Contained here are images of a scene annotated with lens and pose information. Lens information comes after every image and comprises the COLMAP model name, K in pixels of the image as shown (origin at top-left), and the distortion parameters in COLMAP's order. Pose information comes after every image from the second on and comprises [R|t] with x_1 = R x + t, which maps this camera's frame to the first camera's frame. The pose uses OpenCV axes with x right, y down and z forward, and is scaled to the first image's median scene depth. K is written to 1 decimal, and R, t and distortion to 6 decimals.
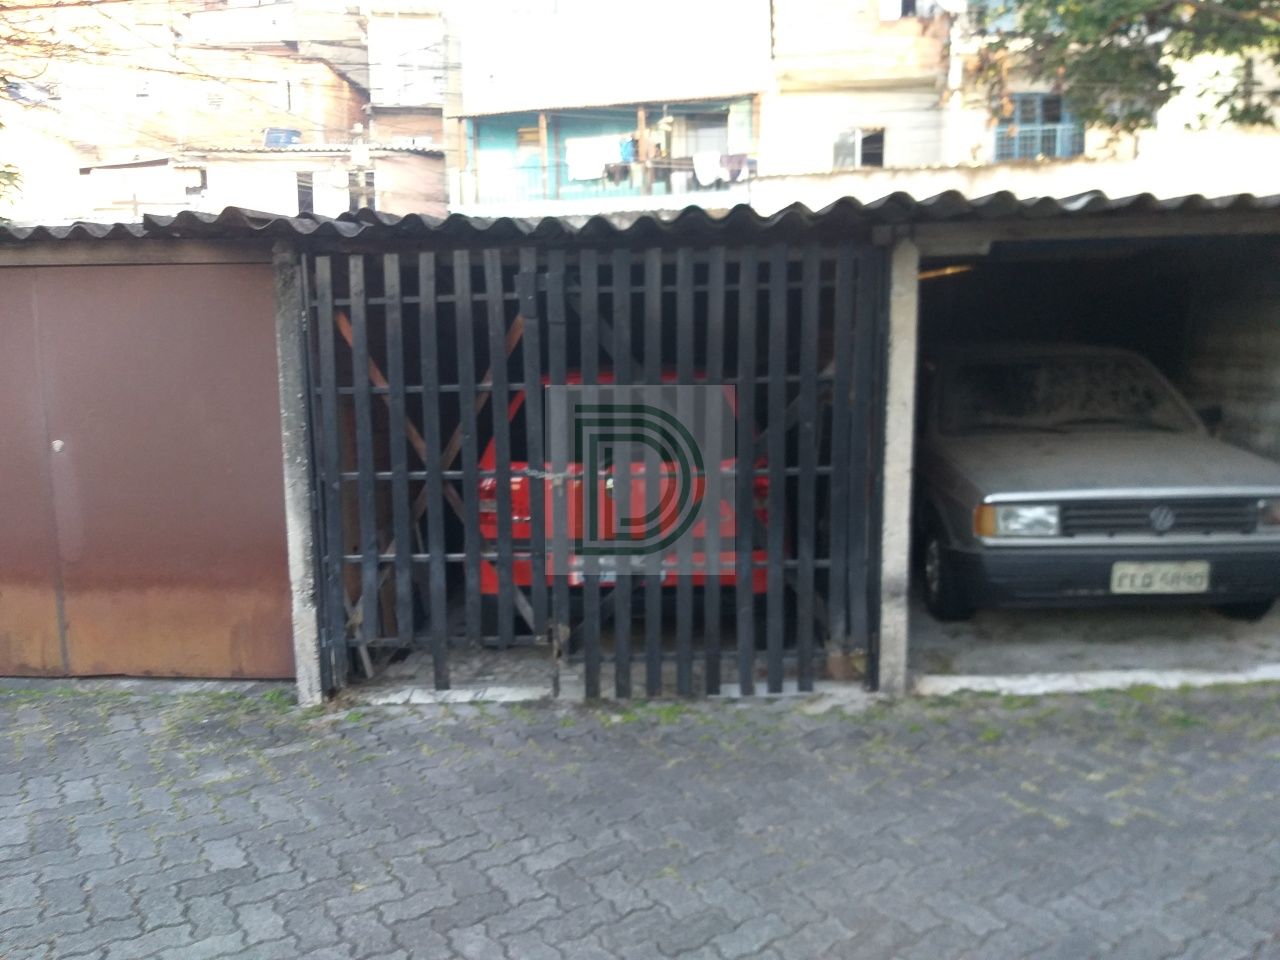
lens RADIAL K [[977.8, 0, 603.9], [0, 977.8, 473.6], [0, 0, 1]] dist [0.036032, -0.094142]
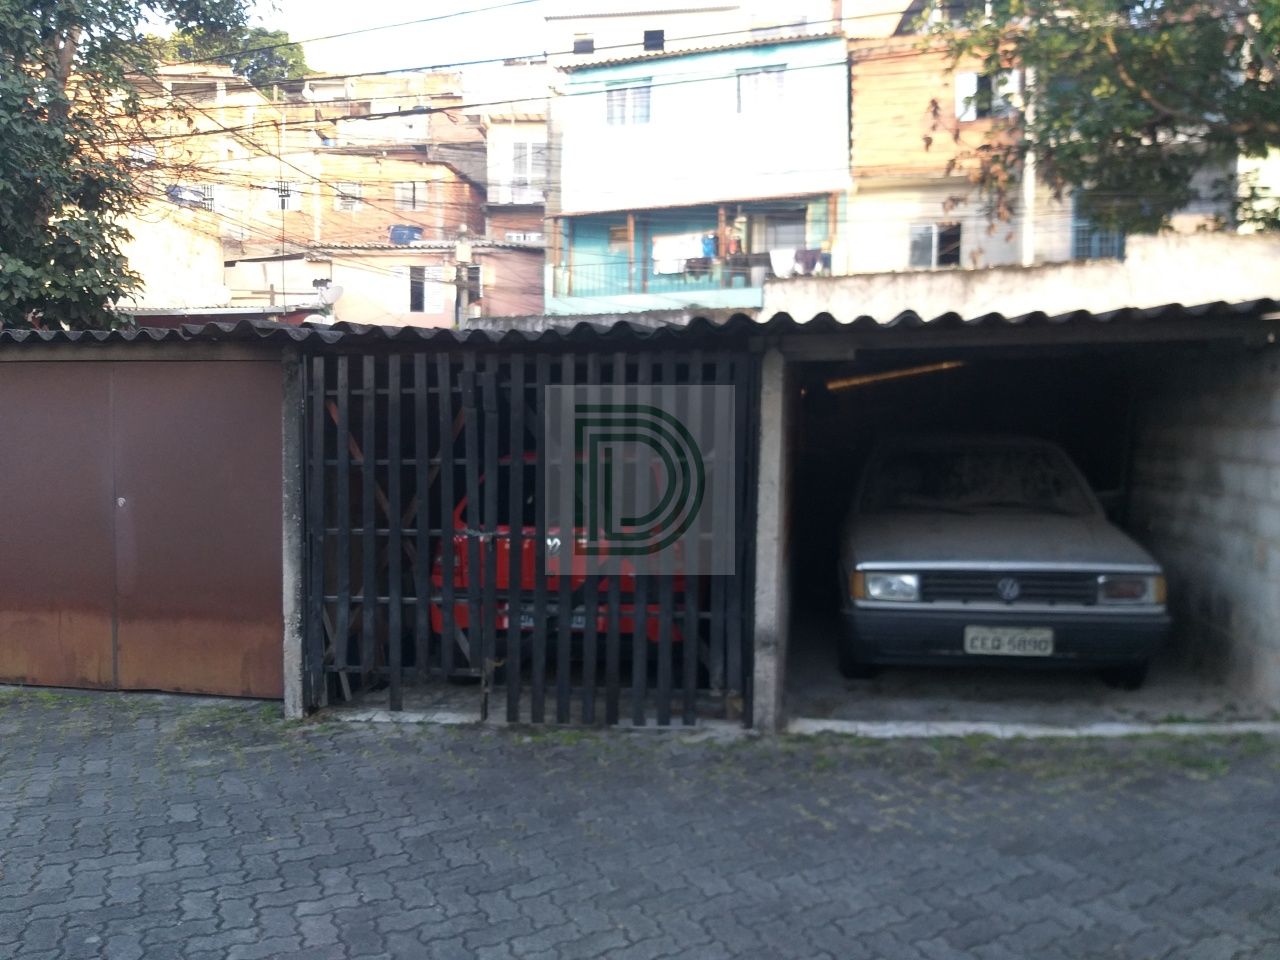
lens RADIAL K [[1005.2, 0, 632.4], [0, 1005.2, 482.2], [0, 0, 1]] dist [0.047201, -0.117468]
pose [[0.992246, 0.022403, -0.122257, 0.275989], [-0.031716, 0.996697, -0.074766, 0.024290], [0.120178, 0.078064, 0.989678, -0.222419]]
